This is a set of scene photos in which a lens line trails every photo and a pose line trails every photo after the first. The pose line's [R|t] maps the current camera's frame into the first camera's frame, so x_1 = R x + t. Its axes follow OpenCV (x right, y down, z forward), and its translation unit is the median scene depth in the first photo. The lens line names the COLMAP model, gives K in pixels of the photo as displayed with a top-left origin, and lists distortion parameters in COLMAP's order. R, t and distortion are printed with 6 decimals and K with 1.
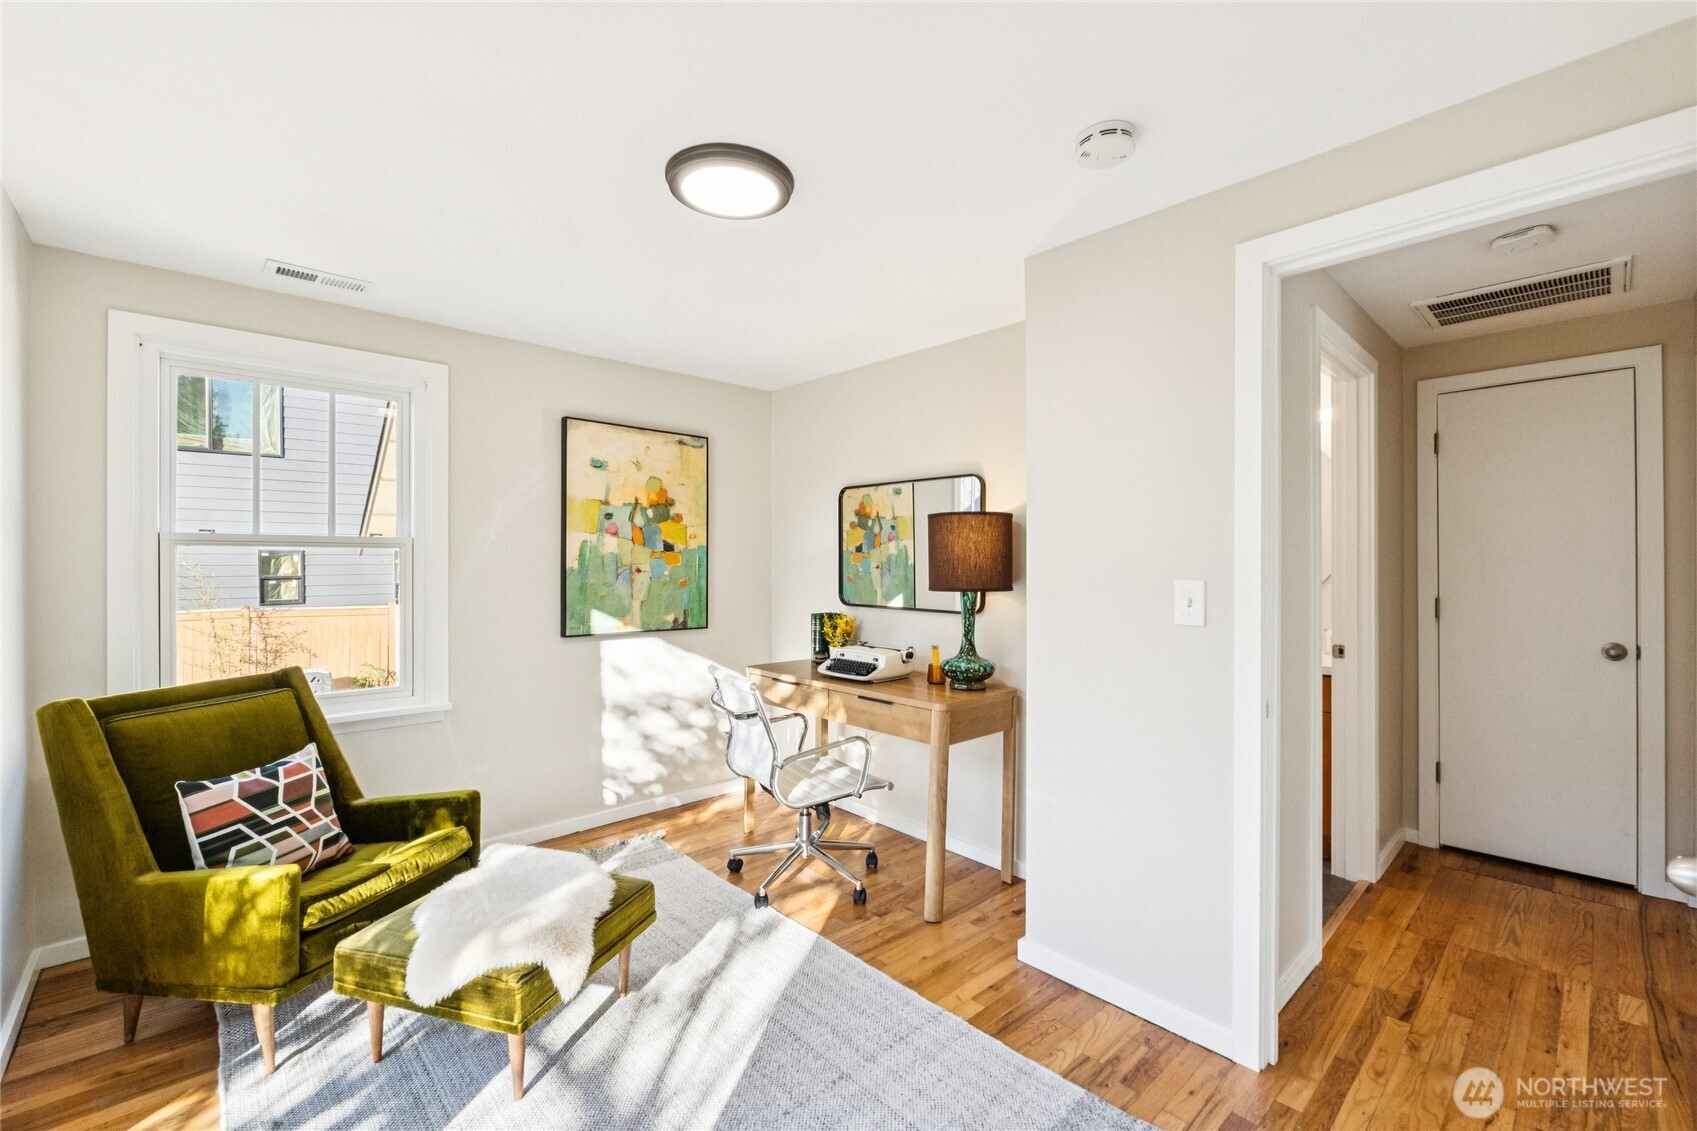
lens RADIAL K [[715.5, 0, 831.7], [0, 715.5, 568.1], [0, 0, 1]] dist [-0.000760, -0.000135]
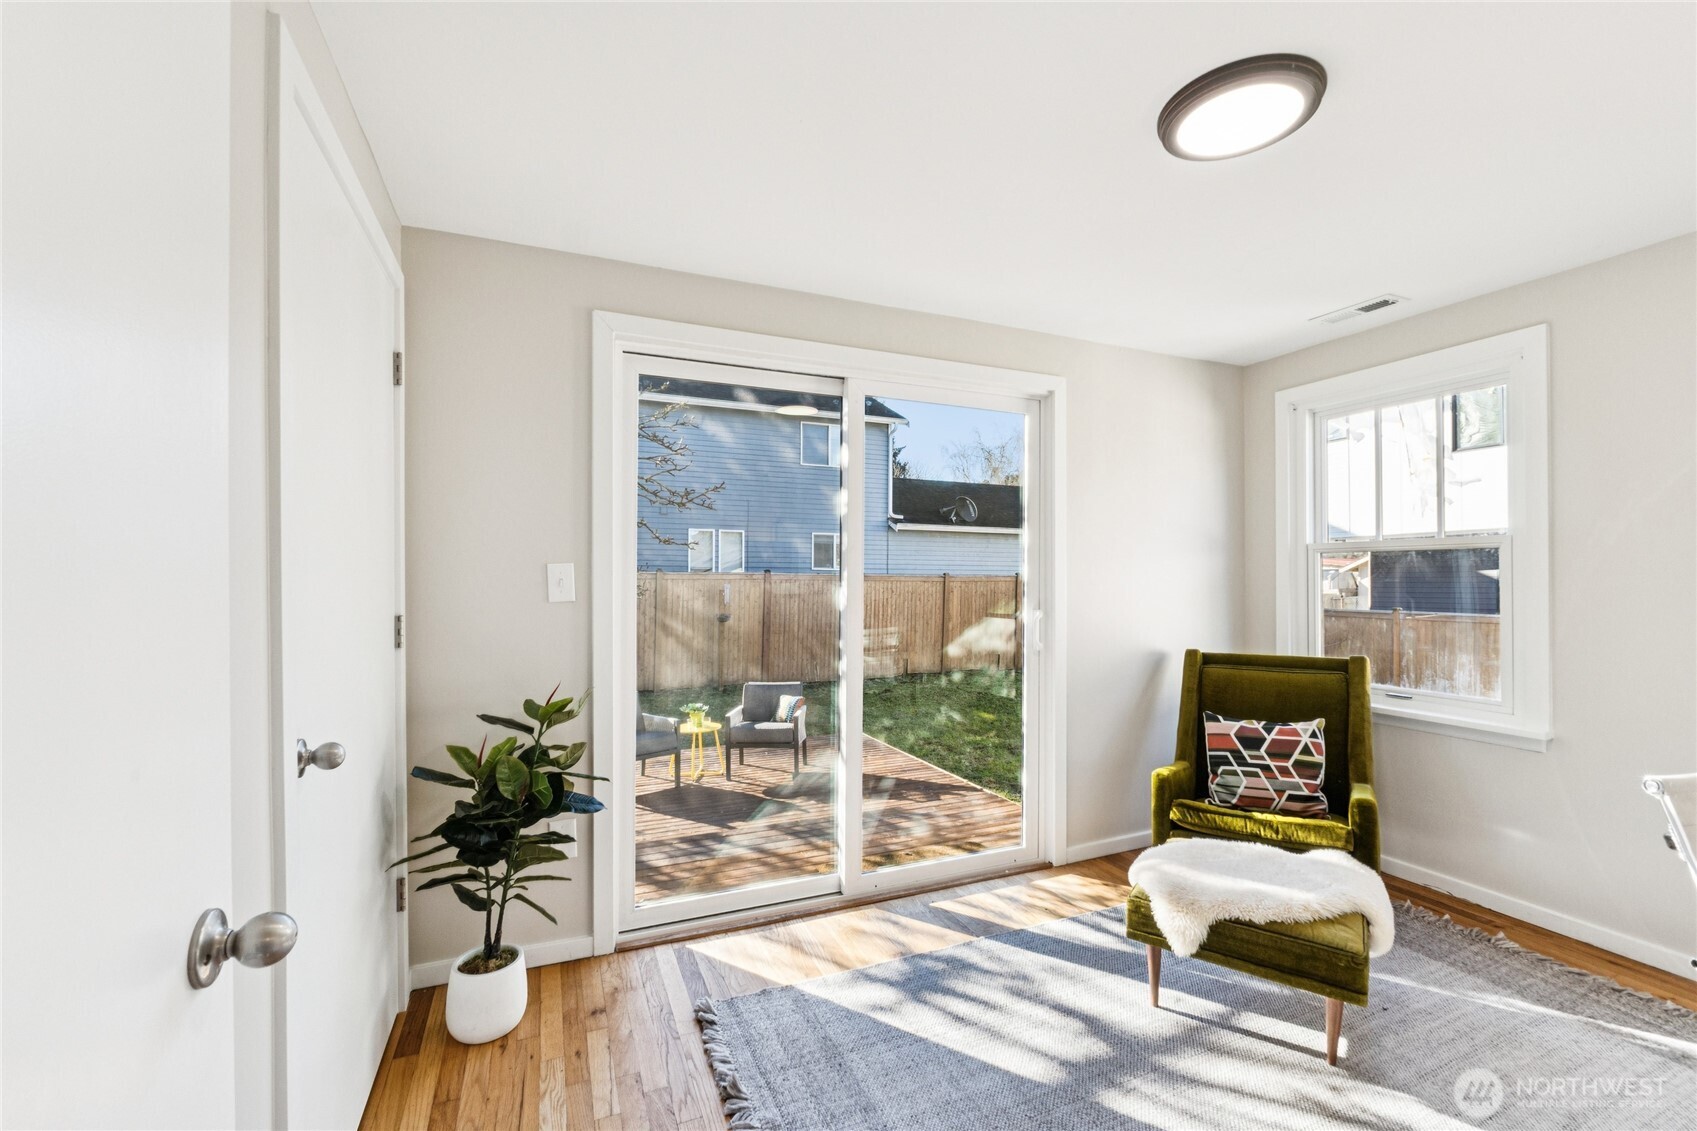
lens RADIAL K [[715.5, 0, 831.7], [0, 715.5, 568.1], [0, 0, 1]] dist [-0.000760, -0.000135]
pose [[-0.326366, -0.000467, -0.945243, 0.726072], [0.005647, 0.999981, -0.002444, -0.005316], [0.945226, -0.006135, -0.326358, 0.695353]]
